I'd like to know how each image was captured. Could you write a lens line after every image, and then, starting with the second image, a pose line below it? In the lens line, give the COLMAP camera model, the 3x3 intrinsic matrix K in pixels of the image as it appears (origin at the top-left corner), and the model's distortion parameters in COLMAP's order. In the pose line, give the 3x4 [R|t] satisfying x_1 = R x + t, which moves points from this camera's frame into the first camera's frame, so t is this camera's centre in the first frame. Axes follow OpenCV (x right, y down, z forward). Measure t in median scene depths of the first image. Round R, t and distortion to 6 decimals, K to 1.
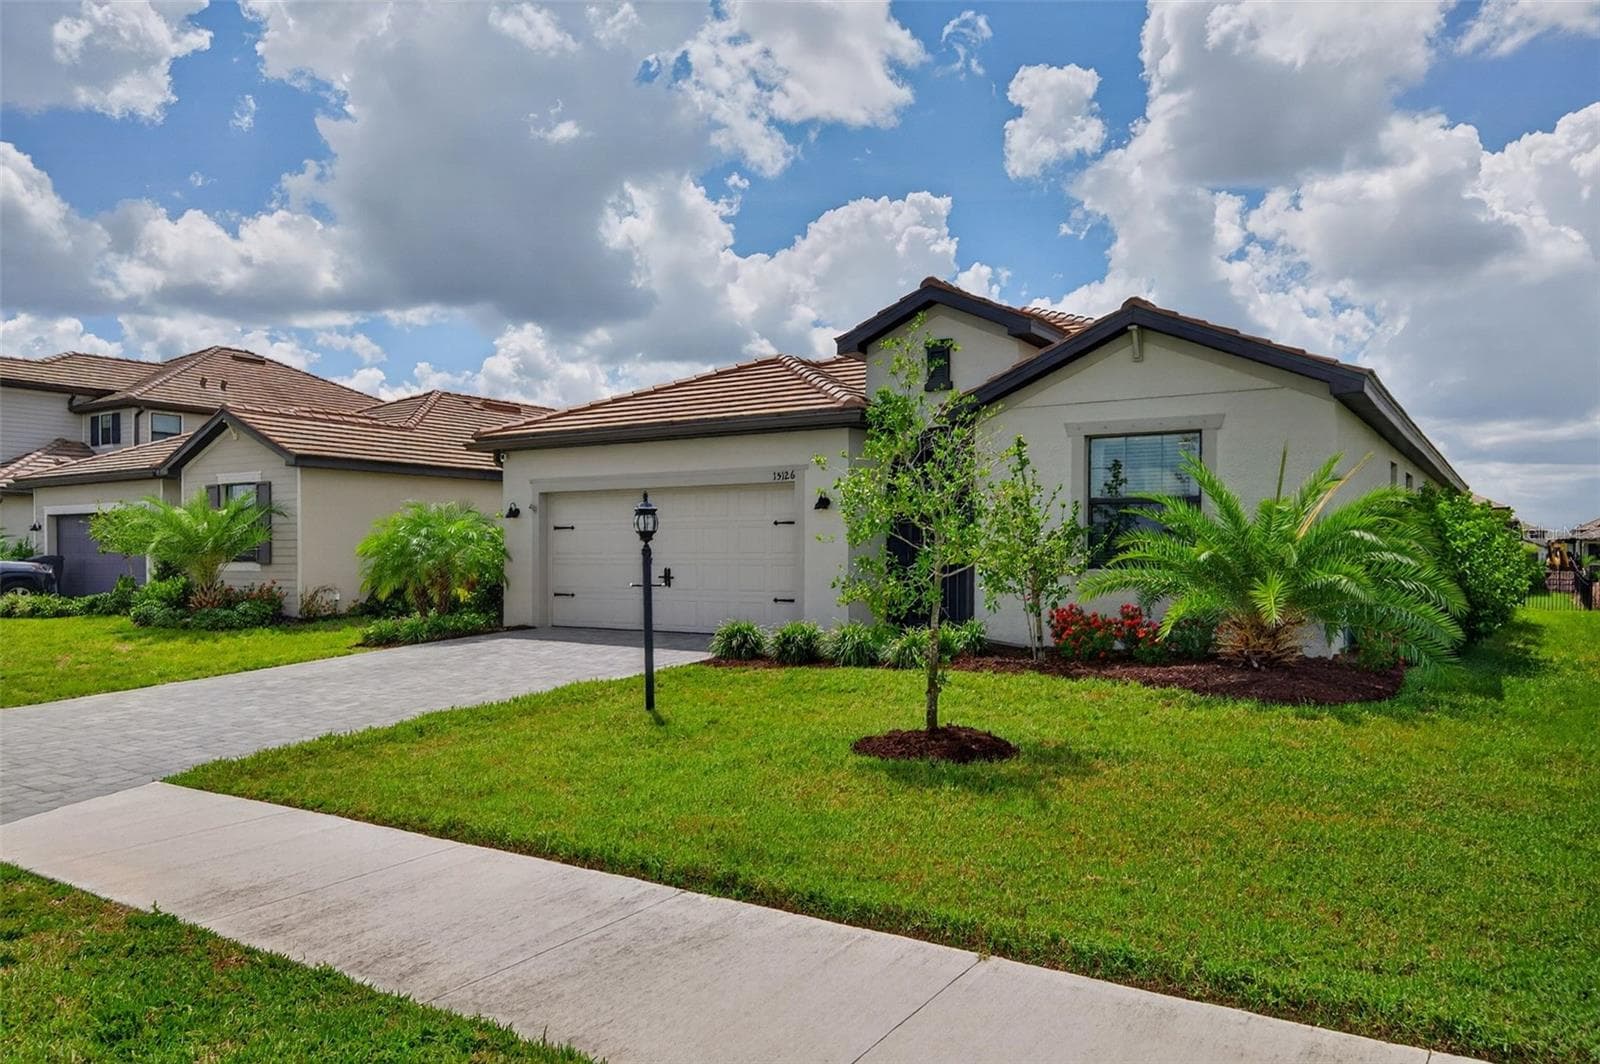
lens RADIAL K [[1127.0, 0, 801.6], [0, 1127.0, 525.3], [0, 0, 1]] dist [-0.027695, -0.001223]
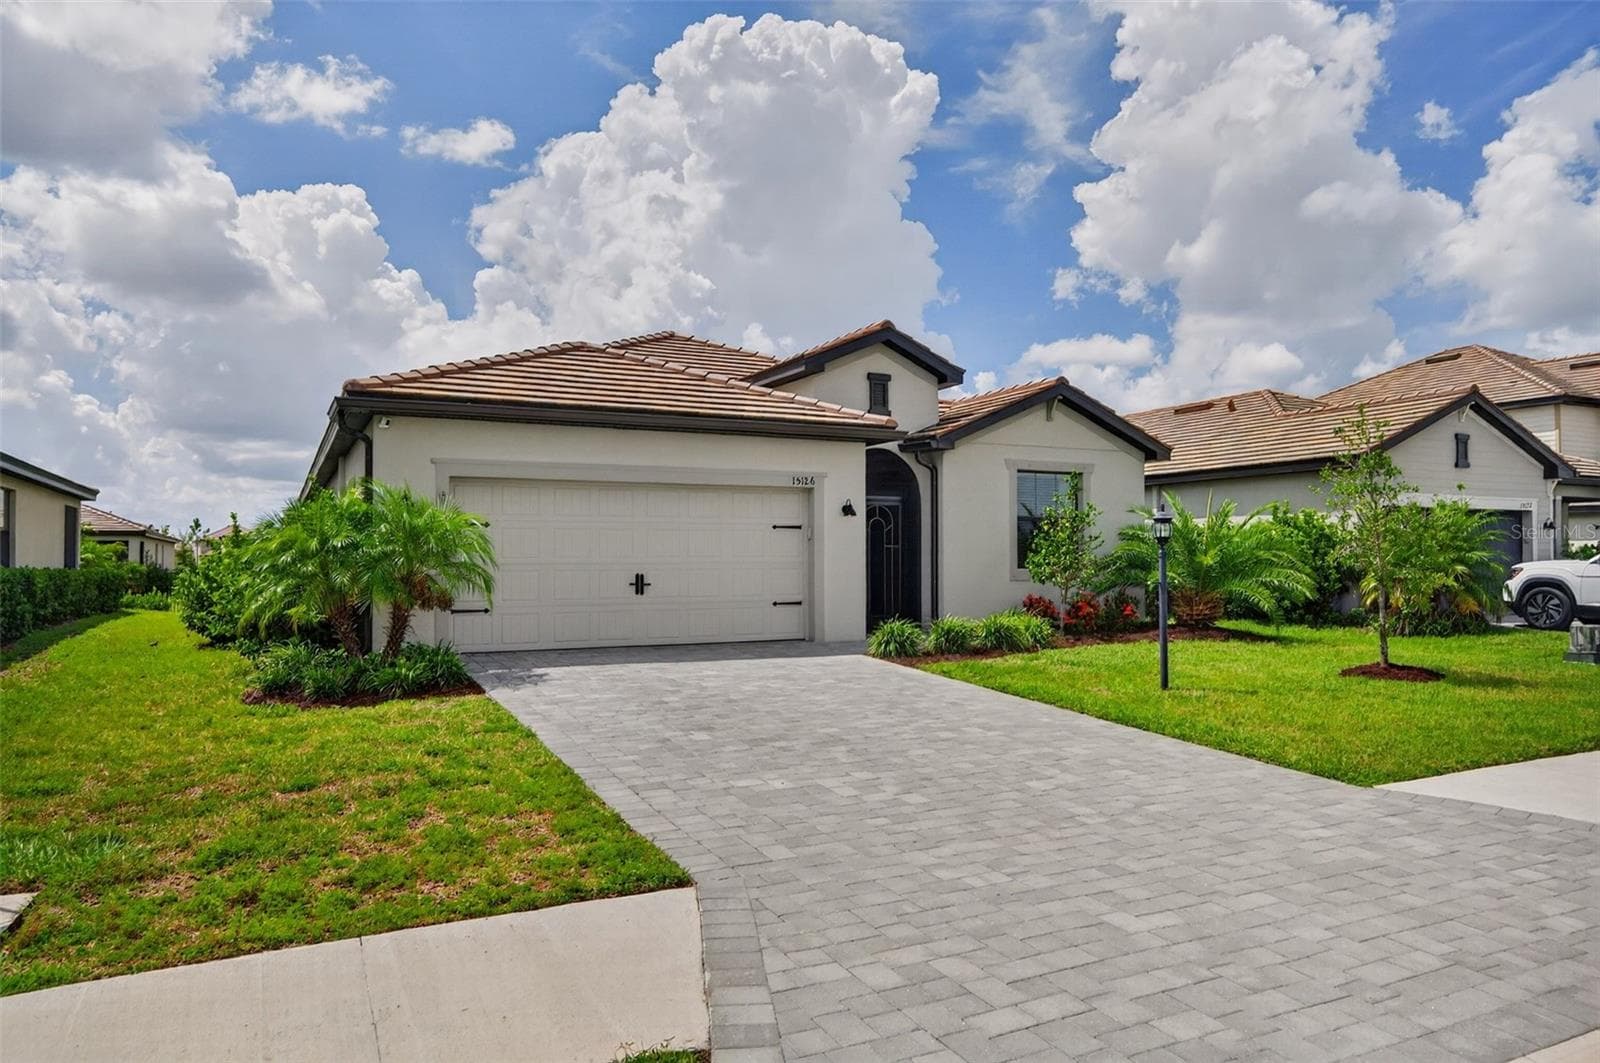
lens RADIAL K [[1045.7, 0, 809.8], [0, 1045.7, 535.6], [0, 0, 1]] dist [0.005584, 0.002683]
pose [[0.489958, 0.016604, 0.871588, -0.737106], [-0.018251, 0.999795, -0.008786, 0.011998], [-0.871555, -0.011602, 0.490160, 0.453937]]
